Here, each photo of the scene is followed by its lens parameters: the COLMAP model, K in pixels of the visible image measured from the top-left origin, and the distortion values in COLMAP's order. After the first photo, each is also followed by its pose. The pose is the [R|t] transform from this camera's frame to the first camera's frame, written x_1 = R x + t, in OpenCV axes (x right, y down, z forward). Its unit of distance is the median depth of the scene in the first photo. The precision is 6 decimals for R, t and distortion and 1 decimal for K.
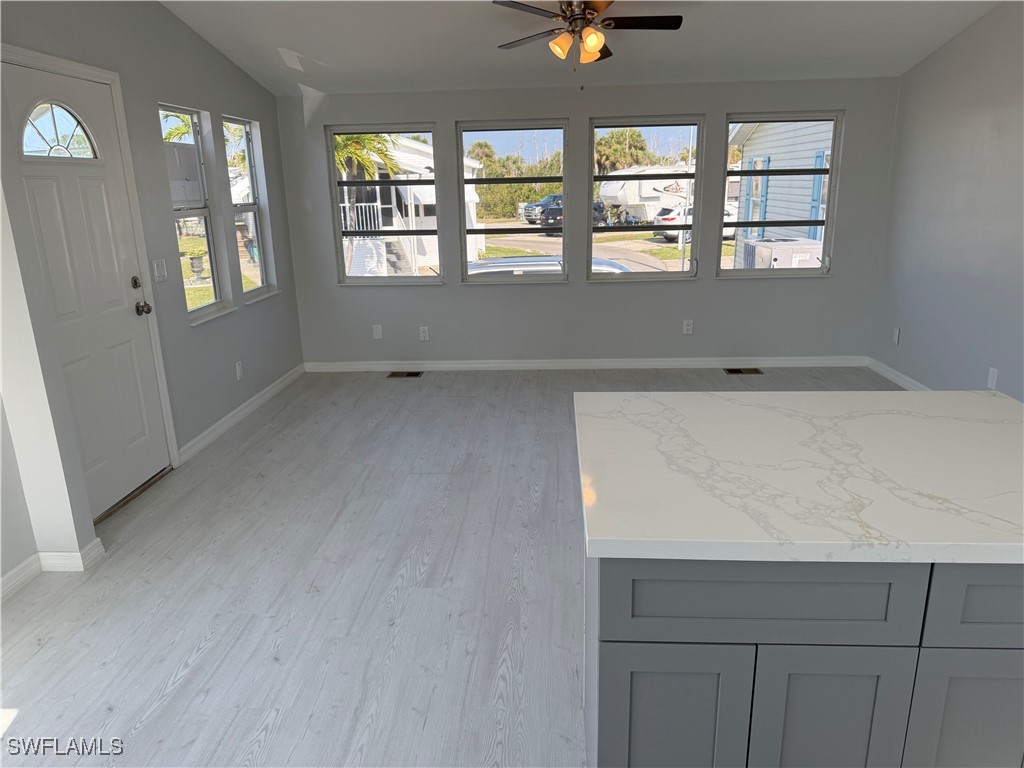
lens RADIAL K [[718.7, 0, 533.0], [0, 718.7, 380.4], [0, 0, 1]] dist [0.053972, -0.059468]
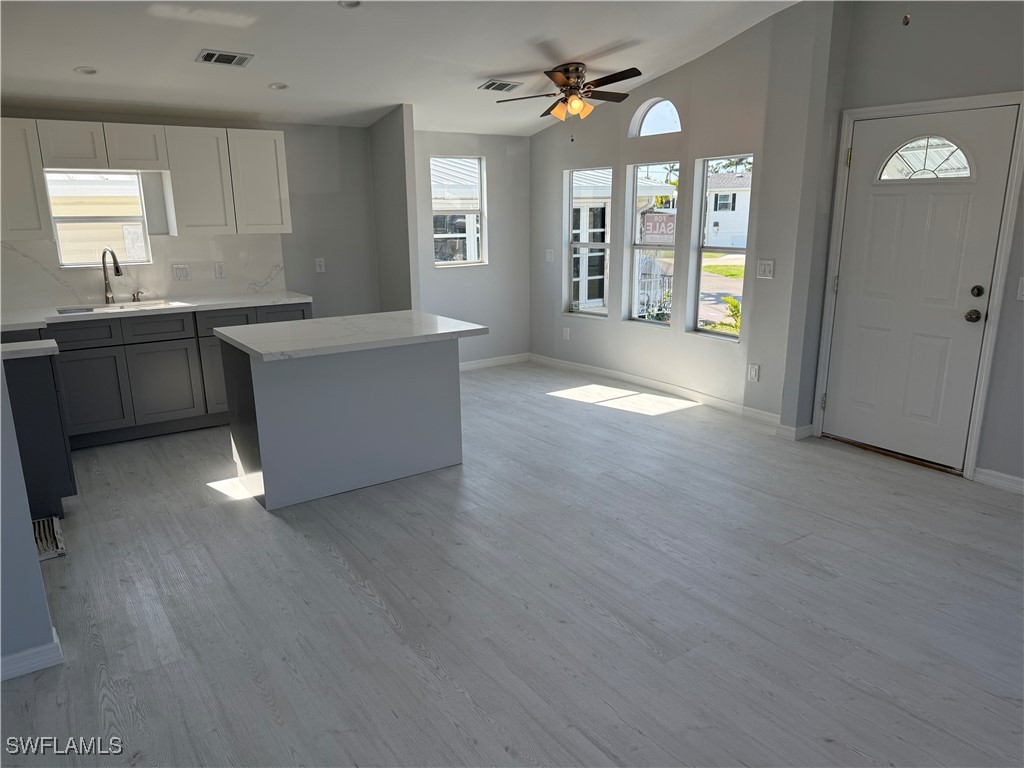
lens RADIAL K [[718.7, 0, 511.3], [0, 718.7, 401.6], [0, 0, 1]] dist [0.053972, -0.059468]
pose [[-0.804923, 0.184125, -0.564089, 0.836654], [-0.129549, 0.873176, 0.469874, -0.534372], [0.579065, 0.451290, -0.678986, 1.843115]]
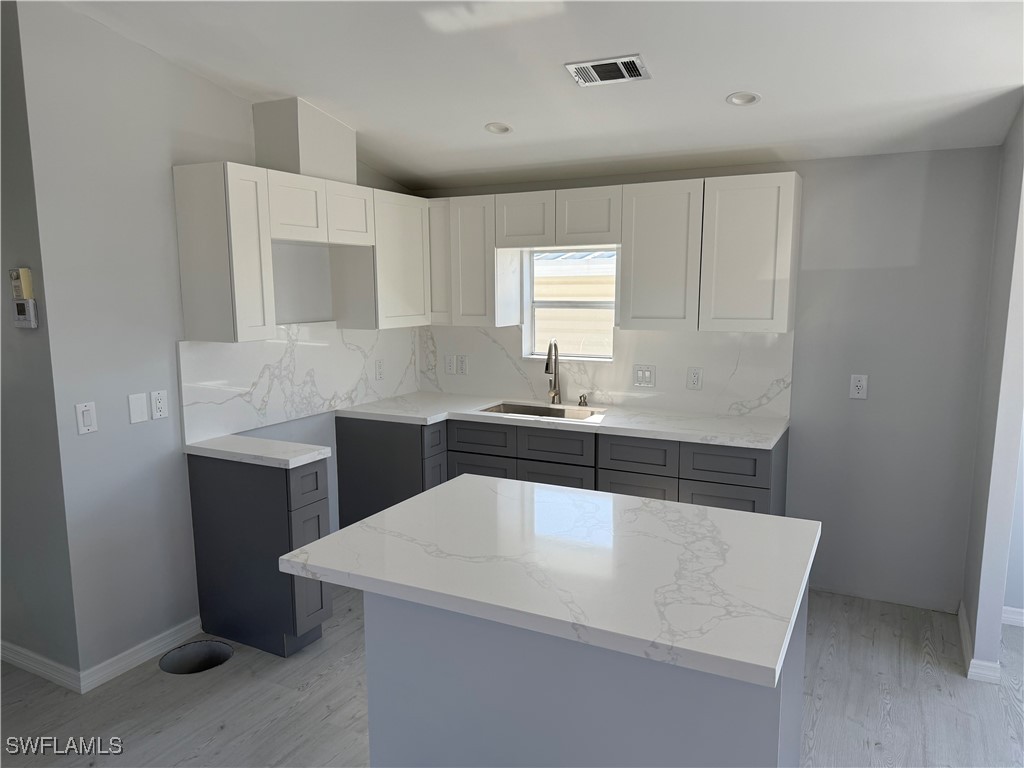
lens RADIAL K [[718.7, 0, 514.8], [0, 718.7, 394.8], [0, 0, 1]] dist [0.053972, -0.059468]
pose [[-0.902064, -0.039308, 0.429809, 0.002358], [0.138081, 0.917221, 0.373683, -0.351214], [-0.408919, 0.396435, -0.821964, 1.169199]]
